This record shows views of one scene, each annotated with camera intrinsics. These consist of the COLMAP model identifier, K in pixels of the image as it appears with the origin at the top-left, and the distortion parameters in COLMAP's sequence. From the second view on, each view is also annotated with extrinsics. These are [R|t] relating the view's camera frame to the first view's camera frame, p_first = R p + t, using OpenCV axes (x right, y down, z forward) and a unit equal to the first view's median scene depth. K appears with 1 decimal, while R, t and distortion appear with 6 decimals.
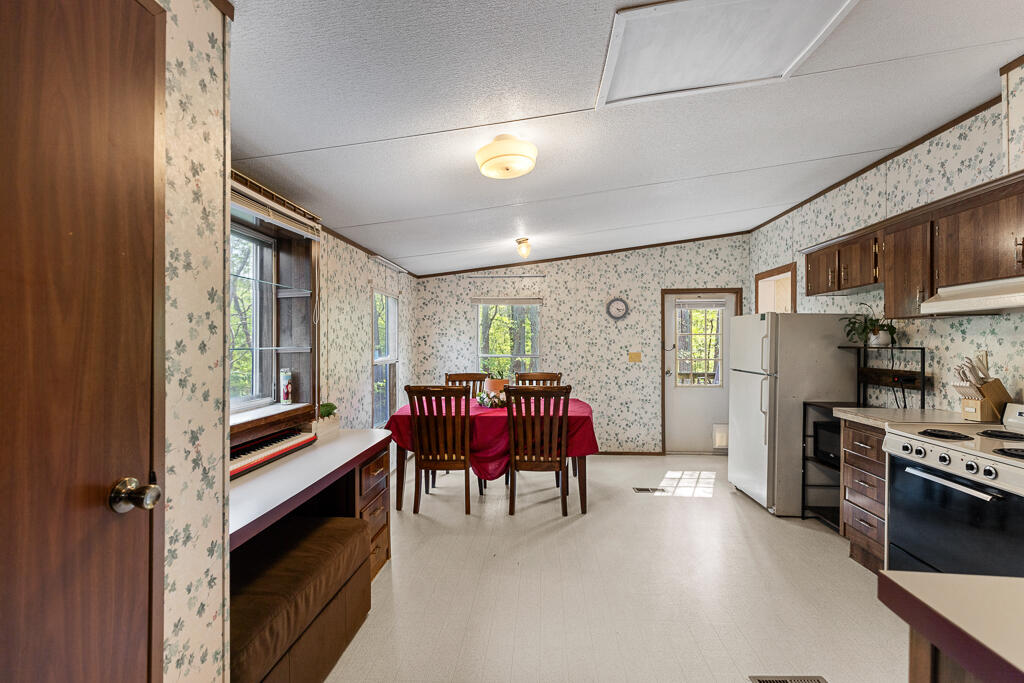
lens RADIAL K [[467.5, 0, 513.5], [0, 467.5, 349.2], [0, 0, 1]] dist [0.001283, 0.000085]
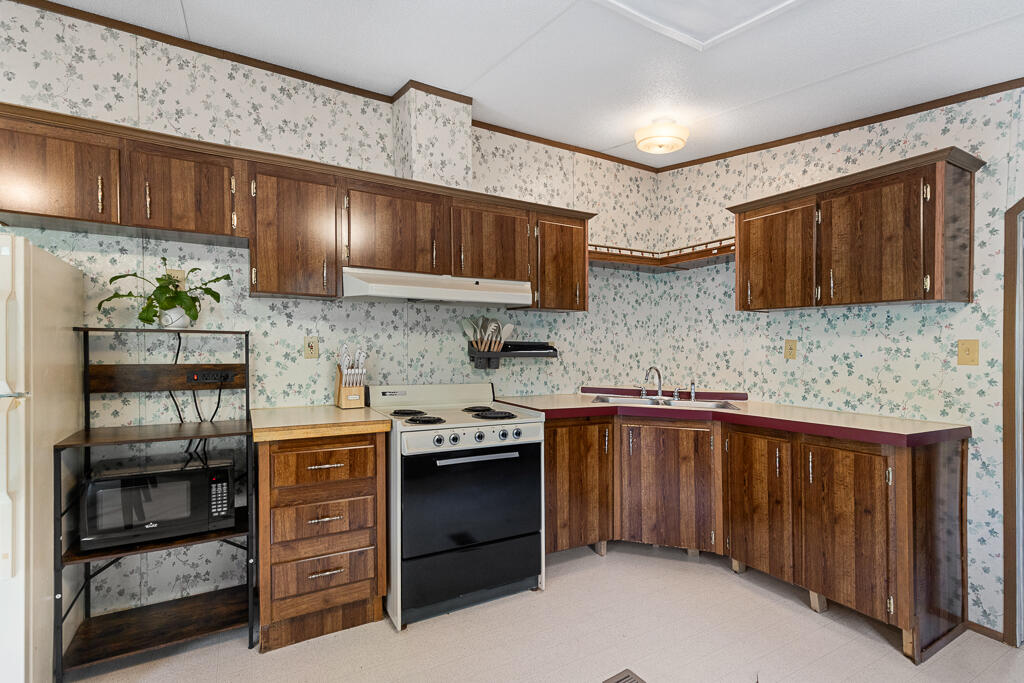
lens RADIAL K [[467.5, 0, 513.5], [0, 467.5, 349.2], [0, 0, 1]] dist [0.001283, 0.000085]
pose [[-0.546773, -0.005498, 0.837263, -0.011665], [0.000048, 0.999978, 0.006598, 0.024391], [-0.837281, 0.003648, -0.546761, 1.317421]]
